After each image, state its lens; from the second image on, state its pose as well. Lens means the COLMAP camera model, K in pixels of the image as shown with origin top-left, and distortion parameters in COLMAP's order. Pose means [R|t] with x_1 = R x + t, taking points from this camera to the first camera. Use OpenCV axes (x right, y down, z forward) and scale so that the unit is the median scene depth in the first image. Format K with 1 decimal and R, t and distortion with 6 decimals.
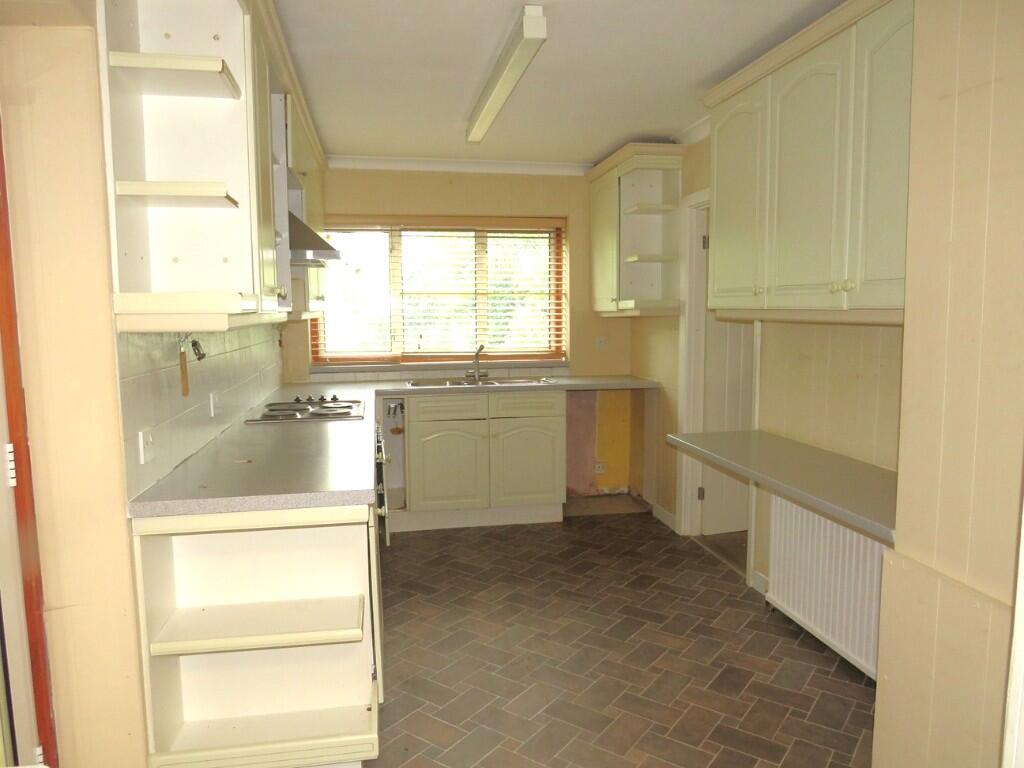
lens RADIAL K [[722.2, 0, 508.1], [0, 722.2, 387.1], [0, 0, 1]] dist [-0.012922, 0.000658]
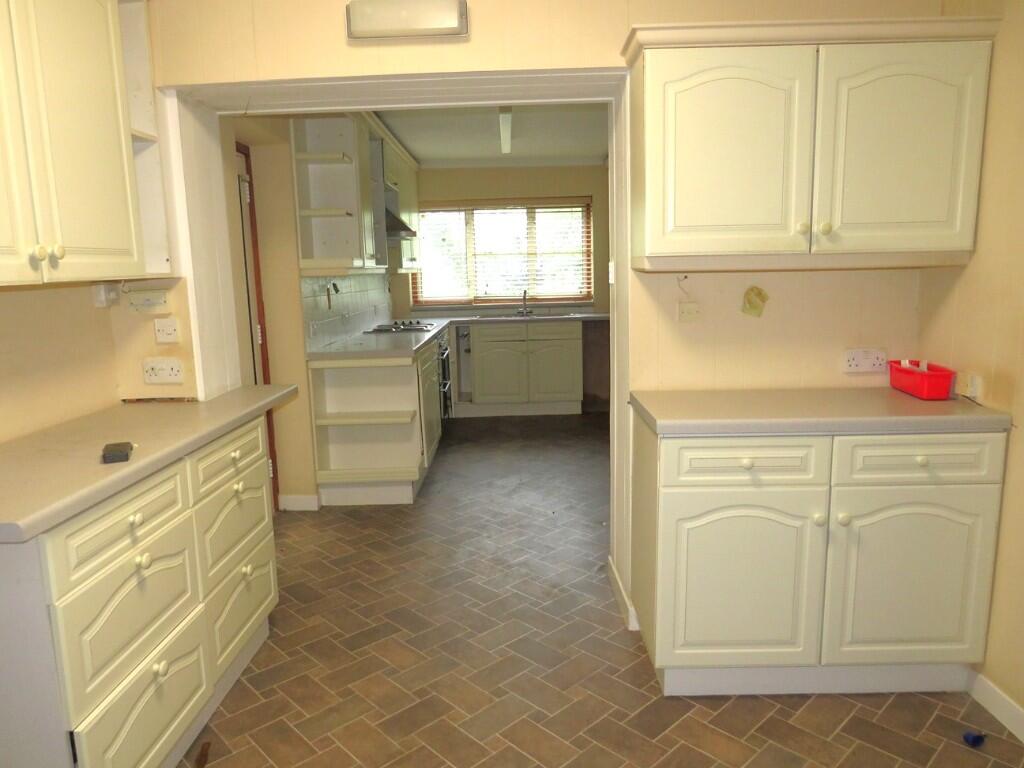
lens RADIAL K [[722.2, 0, 512.8], [0, 722.2, 383.4], [0, 0, 1]] dist [-0.012922, 0.000658]
pose [[0.984695, 0.009590, -0.174021, 0.179975], [-0.000561, 0.998654, 0.051863, 0.049573], [0.174284, -0.050971, 0.983375, -0.398580]]
